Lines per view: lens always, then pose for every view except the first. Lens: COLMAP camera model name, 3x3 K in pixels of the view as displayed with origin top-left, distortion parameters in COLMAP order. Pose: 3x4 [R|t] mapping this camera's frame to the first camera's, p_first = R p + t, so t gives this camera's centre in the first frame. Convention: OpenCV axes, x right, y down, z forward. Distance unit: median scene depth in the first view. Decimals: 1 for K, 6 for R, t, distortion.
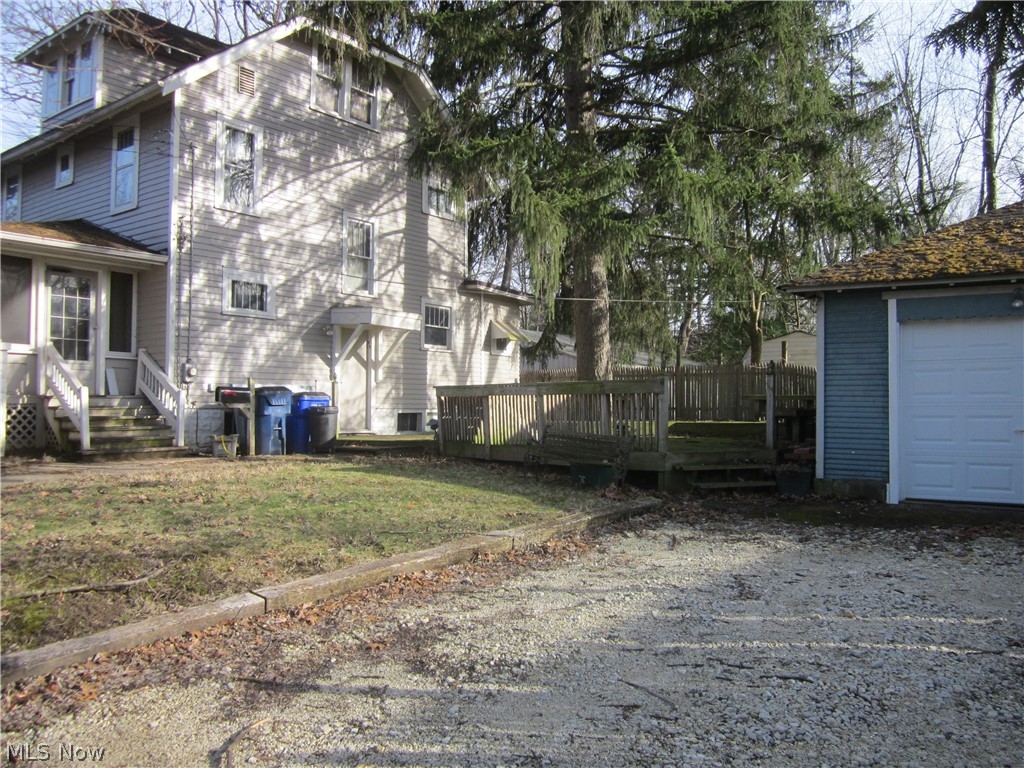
lens RADIAL K [[843.2, 0, 512.0], [0, 843.2, 386.1], [0, 0, 1]] dist [-0.069763, 0.035384]
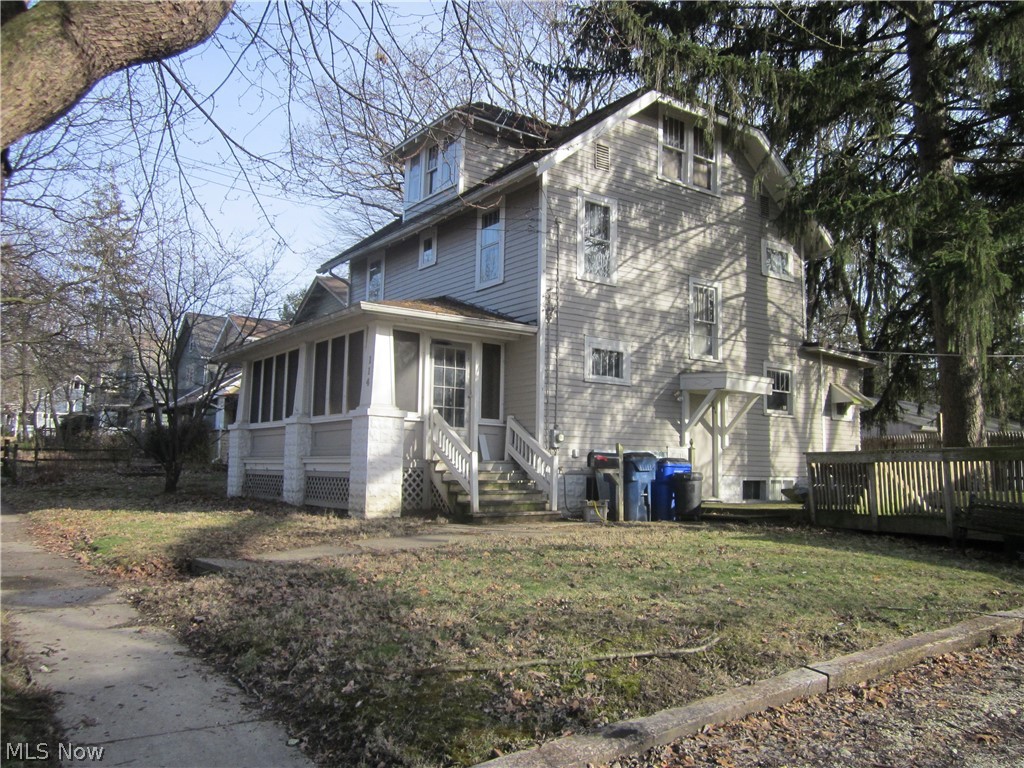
lens RADIAL K [[843.2, 0, 512.1], [0, 843.2, 384.0], [0, 0, 1]] dist [-0.069763, 0.035384]
pose [[0.954397, -0.019774, -0.297885, -0.116406], [-0.004886, 0.996636, -0.081812, 0.001753], [0.298500, 0.079537, 0.951090, -0.007526]]
